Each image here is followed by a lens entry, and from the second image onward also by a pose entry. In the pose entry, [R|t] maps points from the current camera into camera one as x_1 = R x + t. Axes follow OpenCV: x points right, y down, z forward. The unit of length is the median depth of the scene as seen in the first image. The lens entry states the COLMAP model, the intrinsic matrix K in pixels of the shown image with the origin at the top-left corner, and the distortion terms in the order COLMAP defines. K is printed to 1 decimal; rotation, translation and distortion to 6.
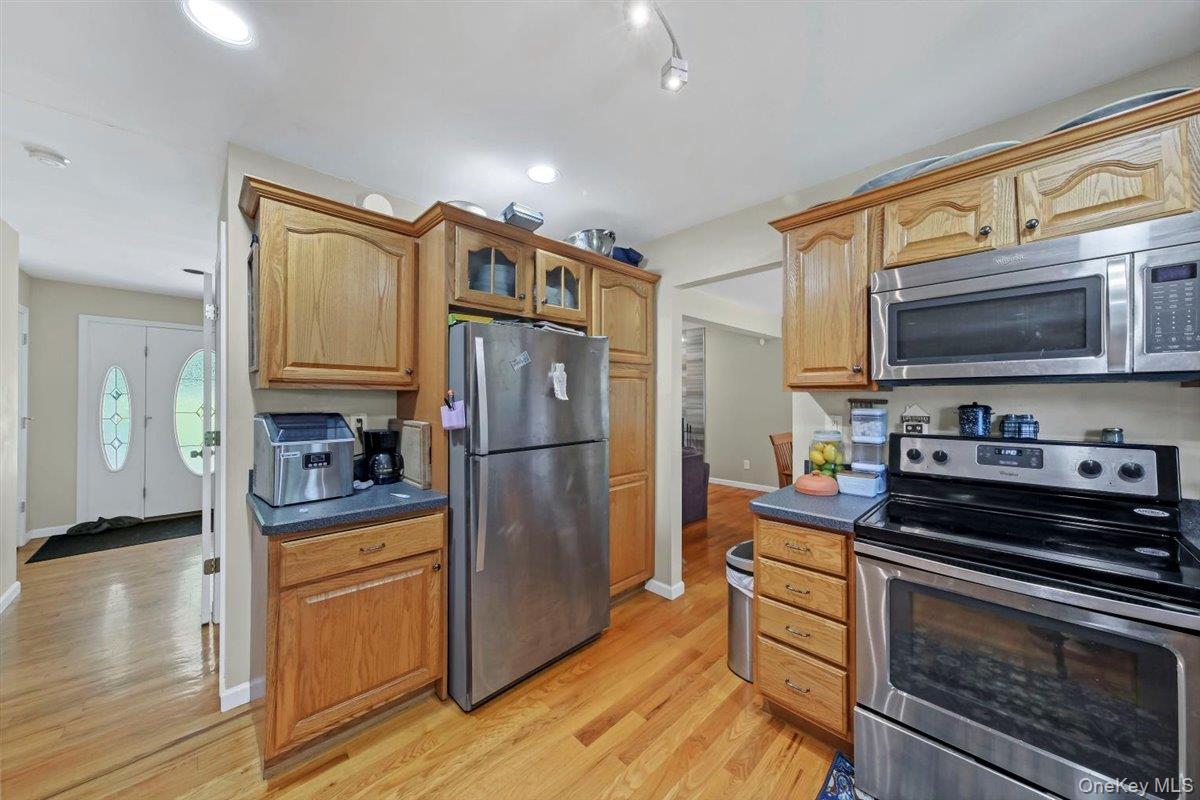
lens RADIAL K [[421.5, 0, 603.1], [0, 421.5, 397.8], [0, 0, 1]] dist [0.002539, 0.000218]
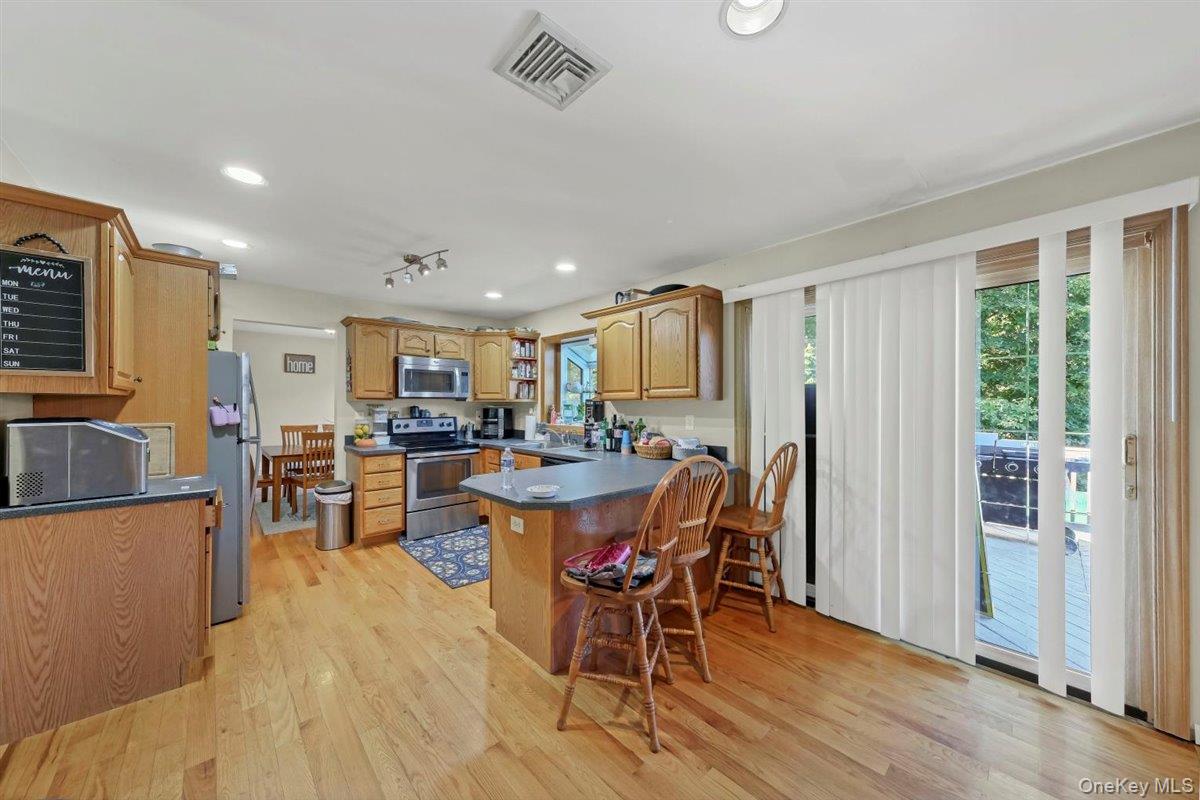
lens RADIAL K [[421.5, 0, 600.9], [0, 421.5, 404.7], [0, 0, 1]] dist [0.002539, 0.000218]
pose [[0.032829, 0.002168, 0.999459, -1.875089], [-0.000283, 0.999998, -0.002160, 0.012341], [-0.999461, -0.000212, 0.032830, -0.327279]]
